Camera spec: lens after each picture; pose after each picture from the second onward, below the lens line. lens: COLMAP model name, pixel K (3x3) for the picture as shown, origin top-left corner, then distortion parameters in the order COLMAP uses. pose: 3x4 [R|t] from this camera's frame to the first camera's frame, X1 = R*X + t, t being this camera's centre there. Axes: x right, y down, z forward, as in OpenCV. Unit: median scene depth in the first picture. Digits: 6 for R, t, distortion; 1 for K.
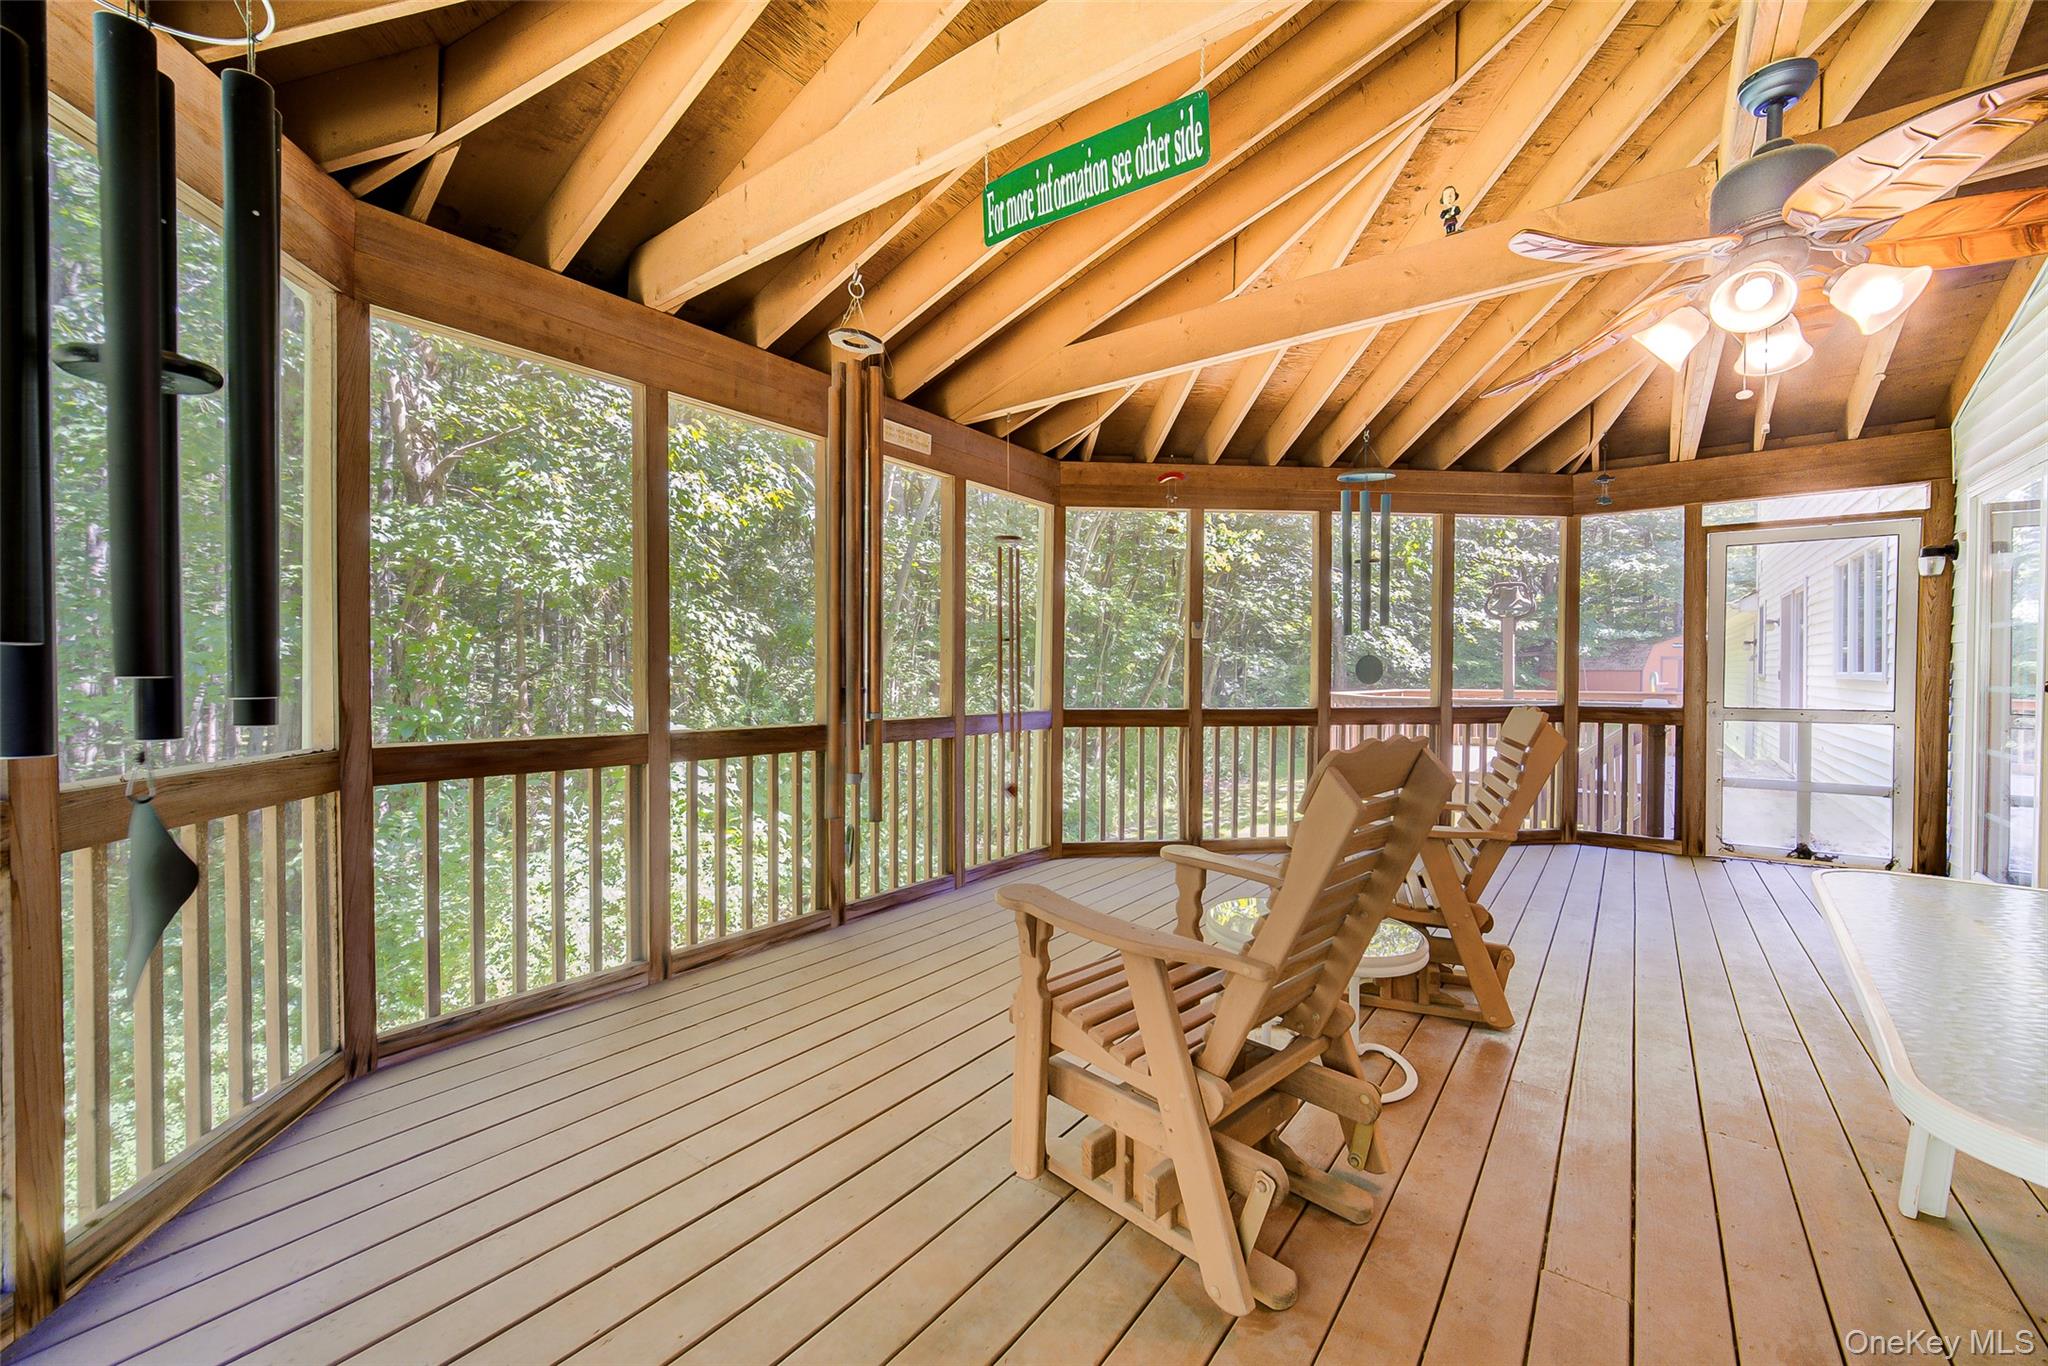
lens RADIAL K [[818.2, 0, 1007.8], [0, 818.2, 680.6], [0, 0, 1]] dist [-0.000869, -0.000612]
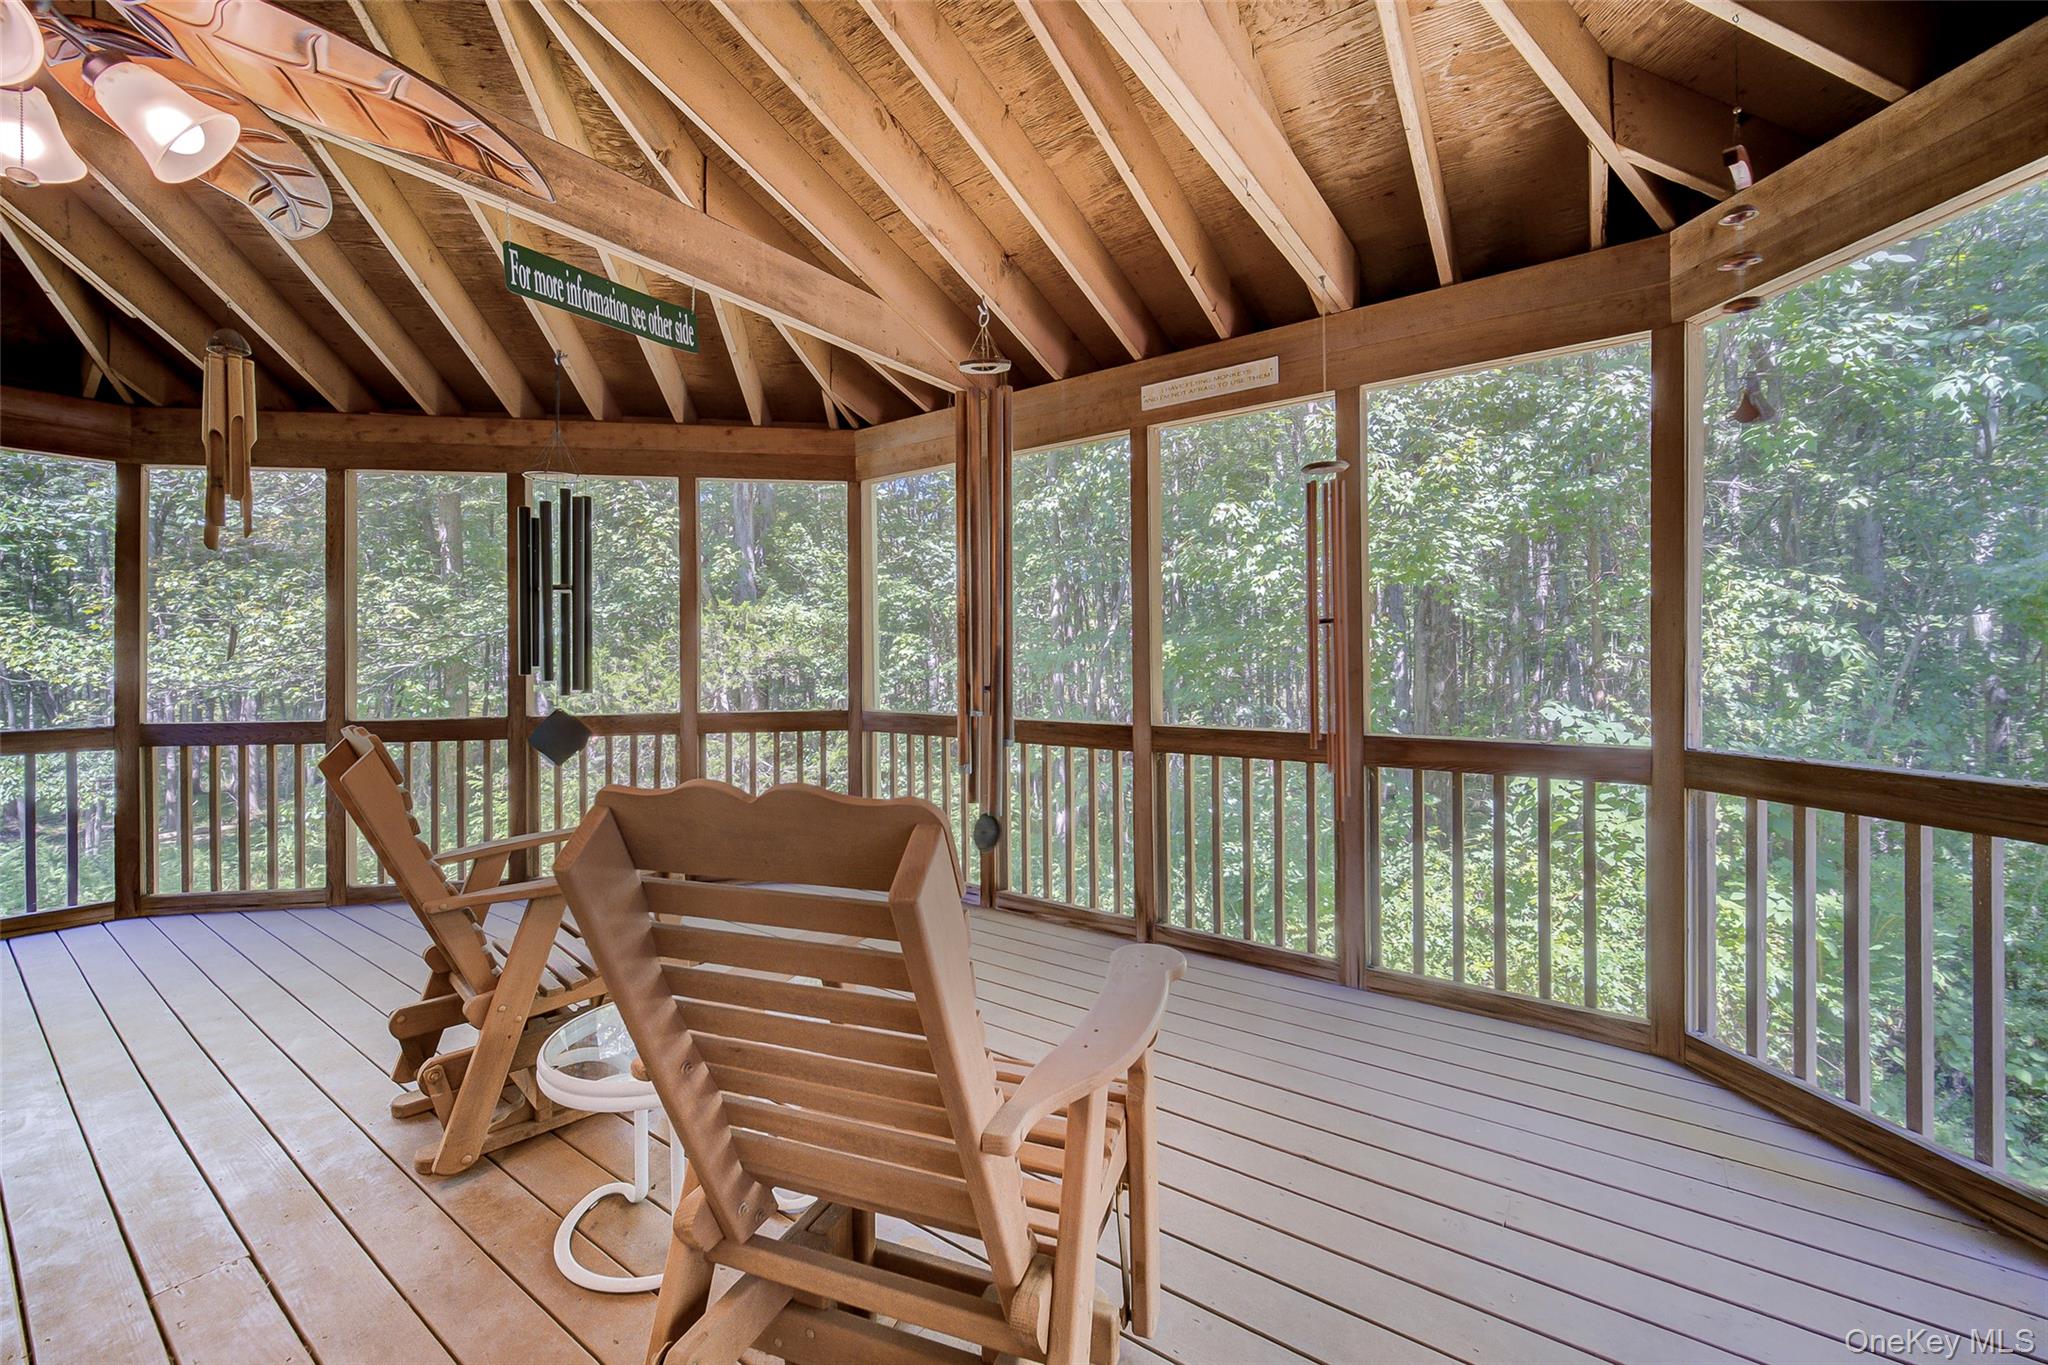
lens RADIAL K [[829.2, 0, 1014.5], [0, 829.2, 666.1], [0, 0, 1]] dist [-0.002059, -0.000205]
pose [[0.012029, -0.008238, -0.999894, 0.673837], [-0.007536, 0.999937, -0.008329, -0.007114], [0.999899, 0.007635, 0.011966, 0.756336]]
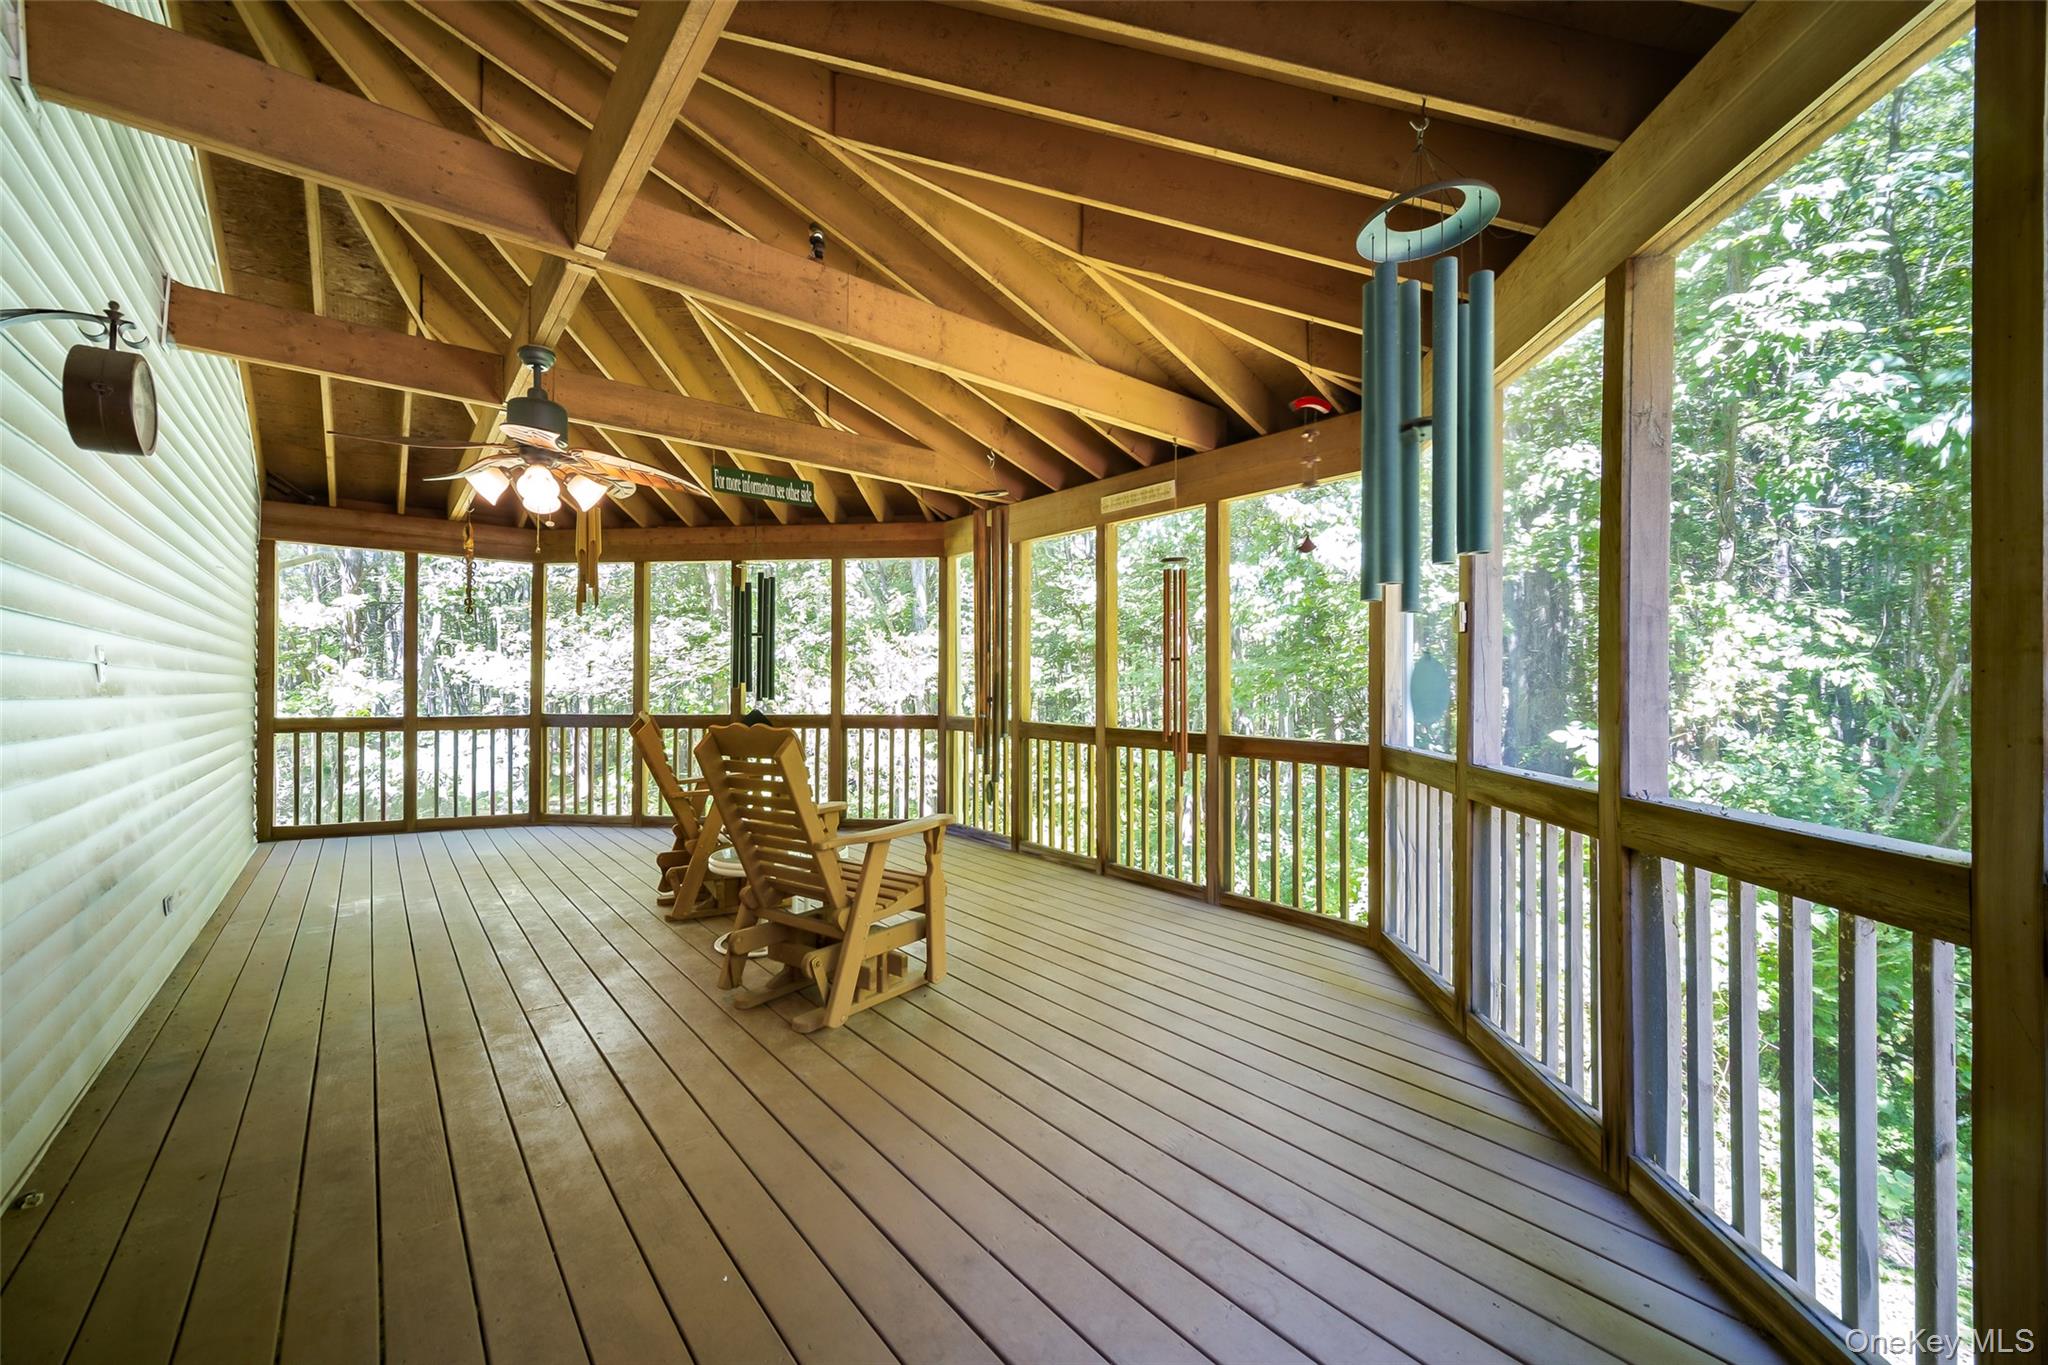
lens RADIAL K [[818.2, 0, 1007.8], [0, 818.2, 680.1], [0, 0, 1]] dist [-0.000869, -0.000612]
pose [[-0.252063, -0.013450, -0.967617, 1.062188], [-0.020072, 0.999761, -0.008668, -0.012297], [0.967503, 0.017237, -0.252273, 1.076555]]
